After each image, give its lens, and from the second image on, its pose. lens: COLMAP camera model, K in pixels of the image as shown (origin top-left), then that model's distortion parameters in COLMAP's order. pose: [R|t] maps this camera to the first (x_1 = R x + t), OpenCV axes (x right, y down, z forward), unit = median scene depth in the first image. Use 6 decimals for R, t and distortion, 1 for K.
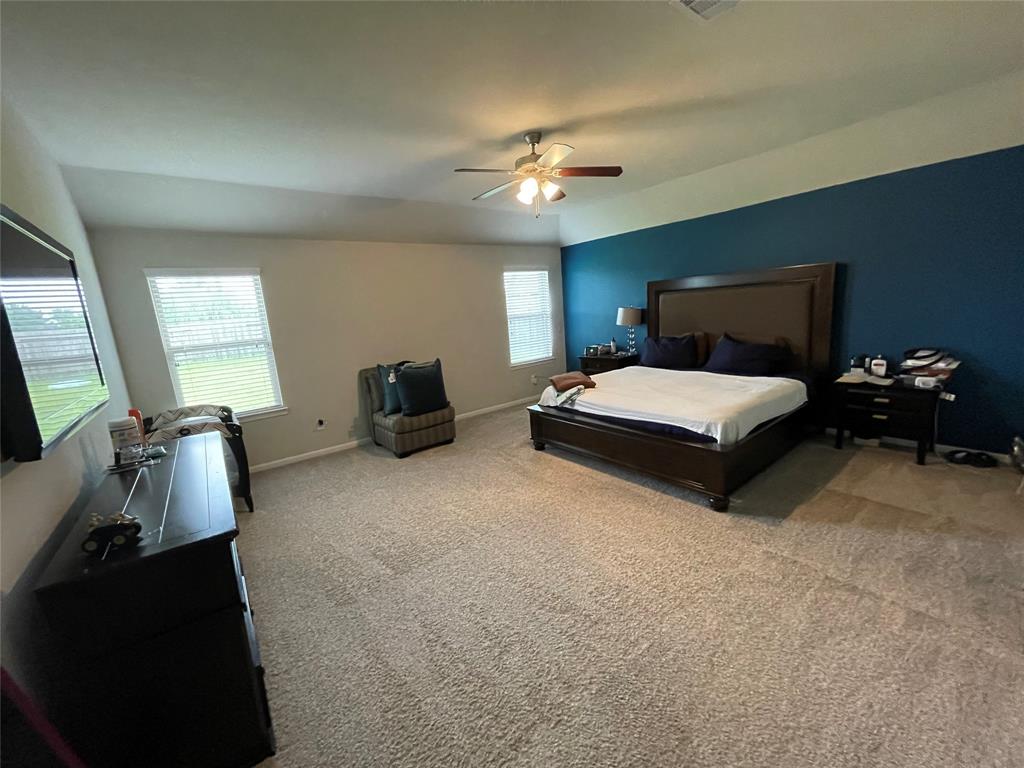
lens RADIAL K [[411.7, 0, 509.6], [0, 411.7, 386.3], [0, 0, 1]] dist [-0.000043, -0.000181]
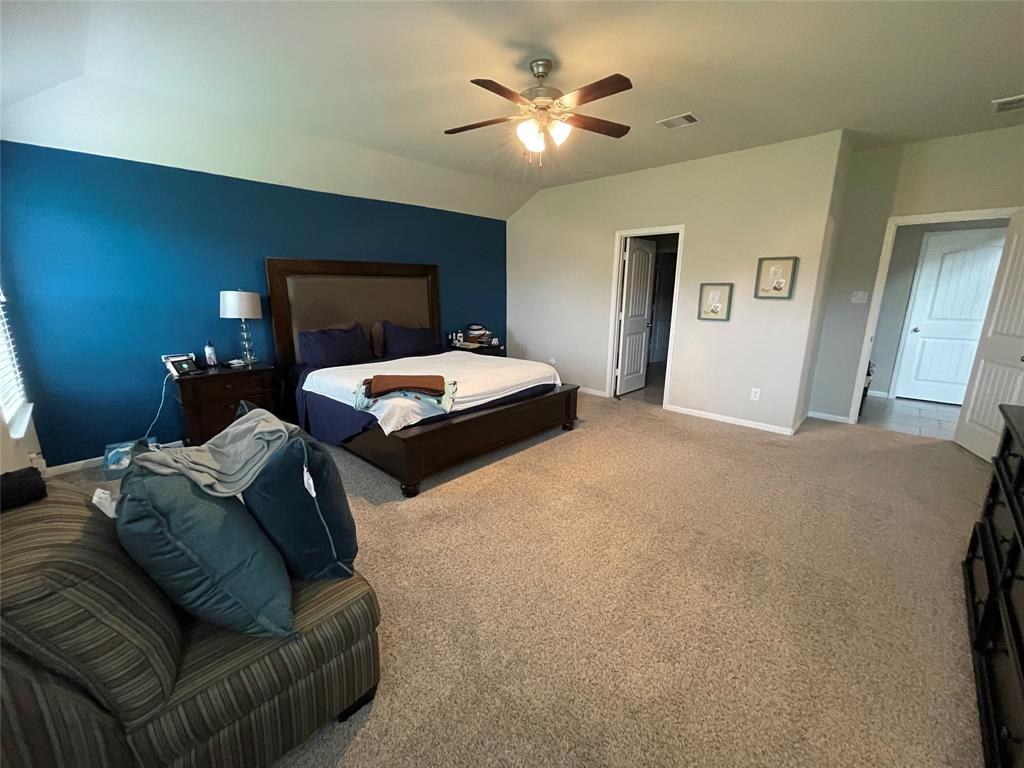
lens RADIAL K [[411.7, 0, 509.6], [0, 411.7, 386.3], [0, 0, 1]] dist [-0.000043, -0.000181]
pose [[-0.157378, -0.160482, 0.974411, -0.683887], [0.192228, 0.962855, 0.189626, -0.132224], [-0.968649, 0.217152, -0.120683, 1.066883]]
